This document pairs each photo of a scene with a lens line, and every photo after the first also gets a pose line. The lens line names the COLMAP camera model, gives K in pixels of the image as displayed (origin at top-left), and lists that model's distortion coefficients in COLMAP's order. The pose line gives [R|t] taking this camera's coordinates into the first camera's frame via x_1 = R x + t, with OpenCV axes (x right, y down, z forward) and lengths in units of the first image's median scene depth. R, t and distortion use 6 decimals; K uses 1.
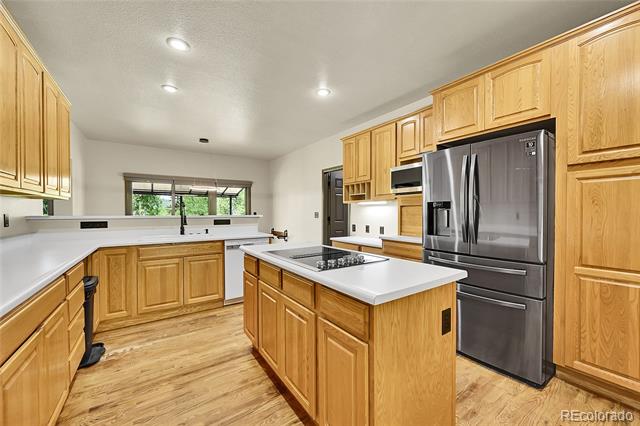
lens RADIAL K [[249.7, 0, 317.6], [0, 249.7, 211.1], [0, 0, 1]] dist [-0.002561, -0.000044]
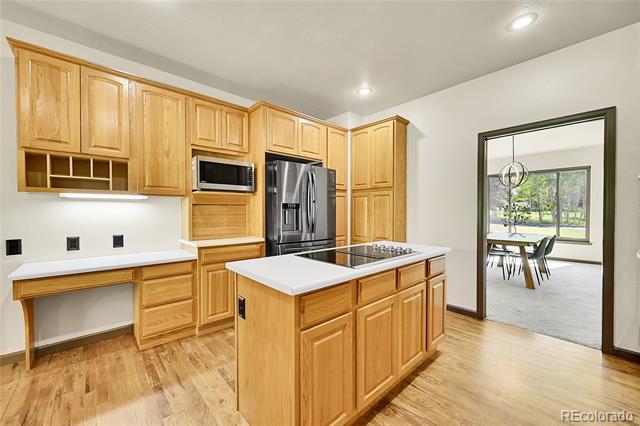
lens RADIAL K [[249.7, 0, 317.6], [0, 249.7, 218.9], [0, 0, 1]] dist [-0.002561, -0.000044]
pose [[-0.139383, -0.026846, 0.989875, -0.527489], [0.003766, 0.999611, 0.027640, 0.006302], [-0.990231, 0.007580, -0.139228, 0.719497]]
